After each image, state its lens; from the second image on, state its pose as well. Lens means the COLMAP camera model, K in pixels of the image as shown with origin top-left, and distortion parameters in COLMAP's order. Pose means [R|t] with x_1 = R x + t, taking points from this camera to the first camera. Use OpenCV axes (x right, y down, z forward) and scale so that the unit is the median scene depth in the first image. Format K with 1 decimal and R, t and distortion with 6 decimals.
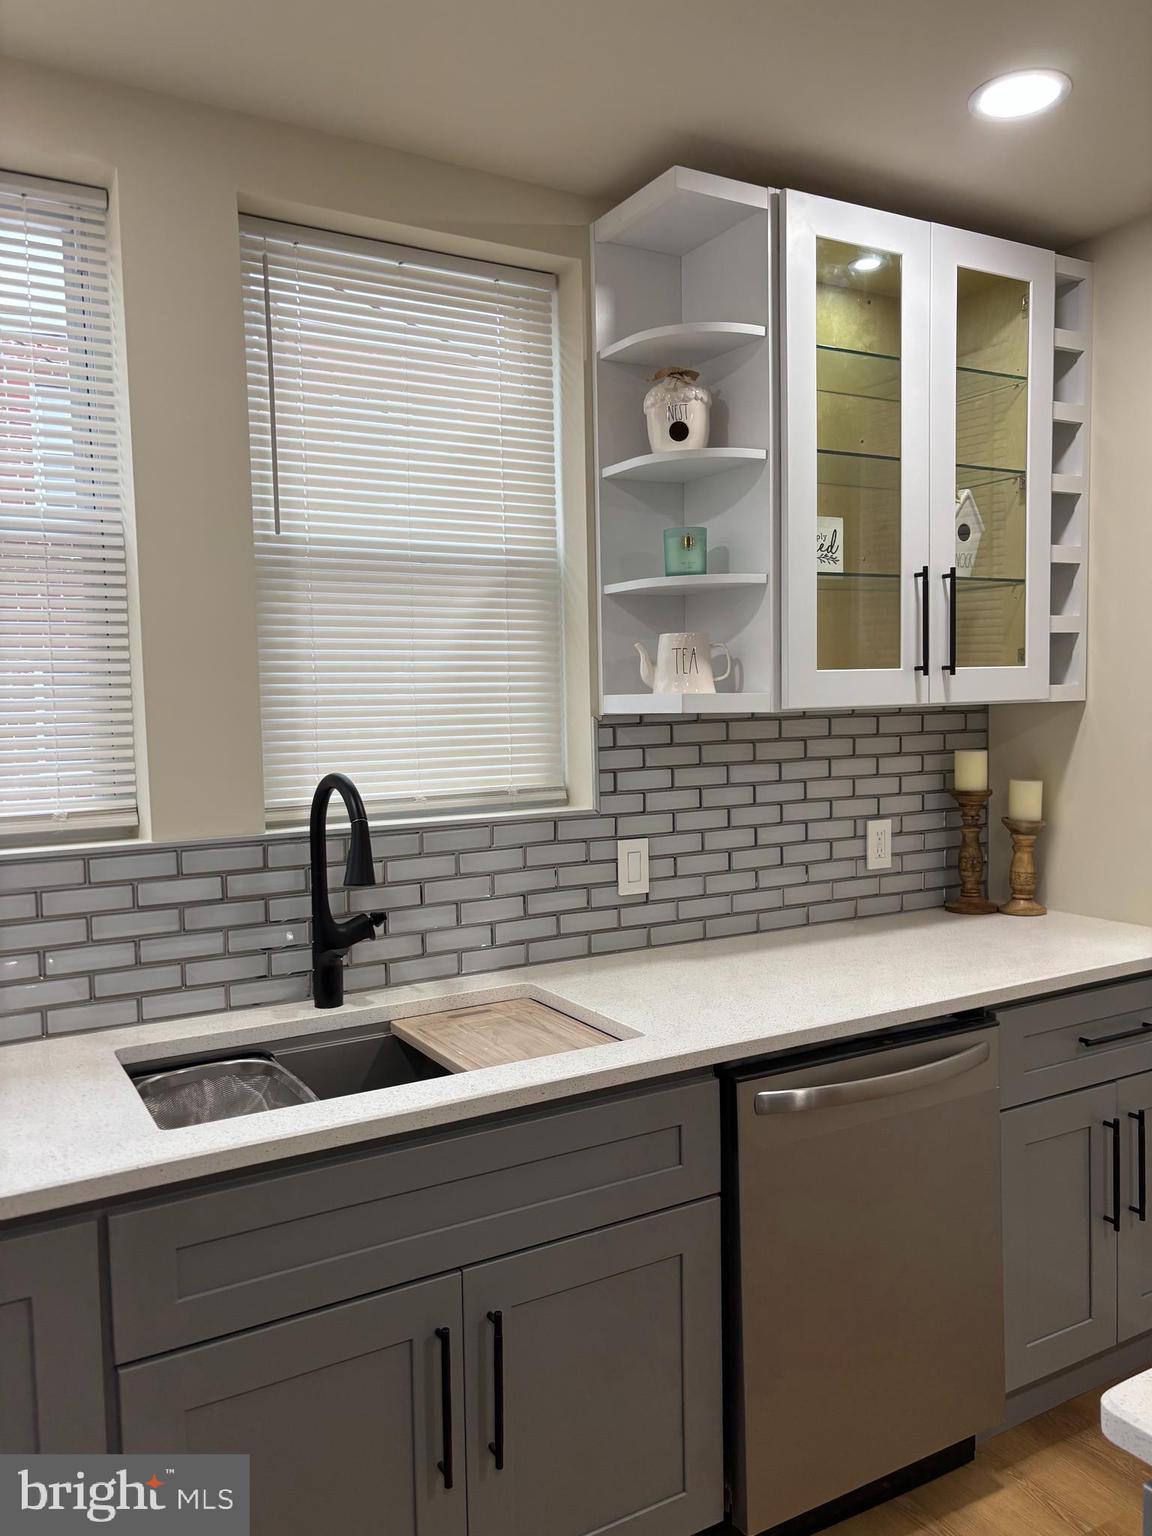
lens RADIAL K [[1165.4, 0, 576.0], [0, 1165.4, 768.0], [0, 0, 1]] dist [0.001466, -0.003401]
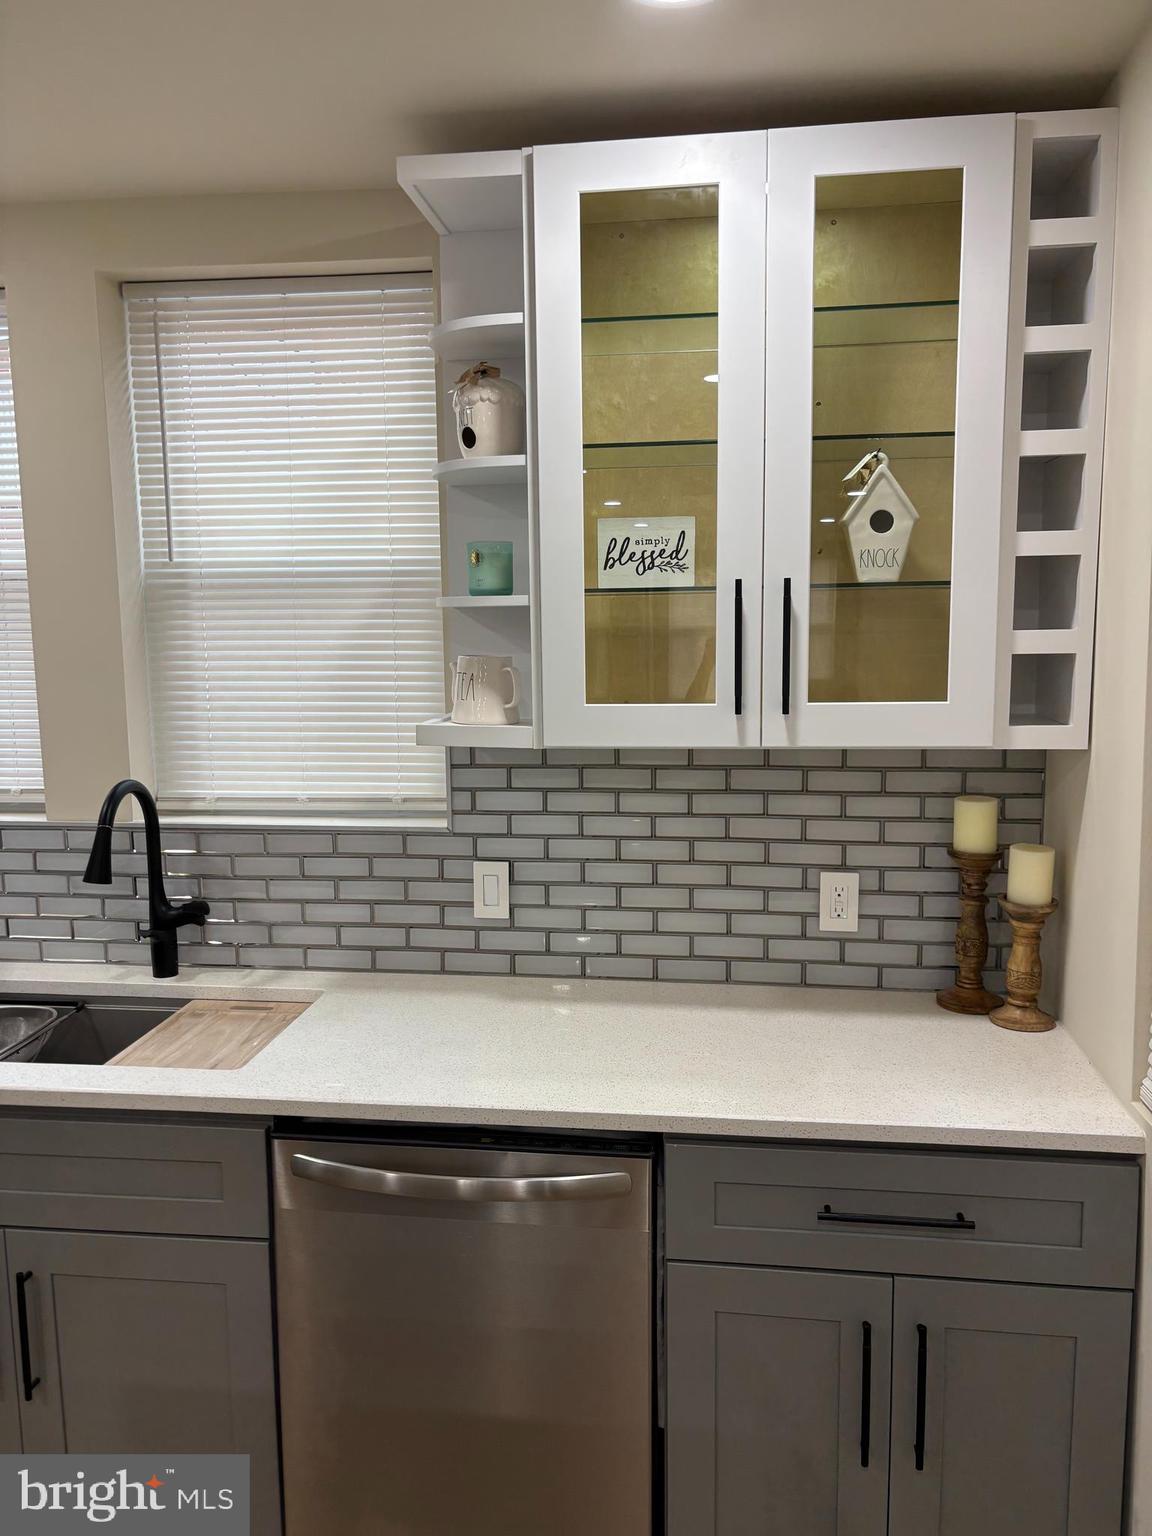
lens RADIAL K [[1174.2, 0, 577.4], [0, 1174.2, 758.9], [0, 0, 1]] dist [0.001985, -0.002180]
pose [[0.801867, 0.087771, -0.591021, 0.675020], [-0.044064, 0.995145, 0.088002, -0.112334], [0.595876, -0.044523, 0.801841, 0.272000]]
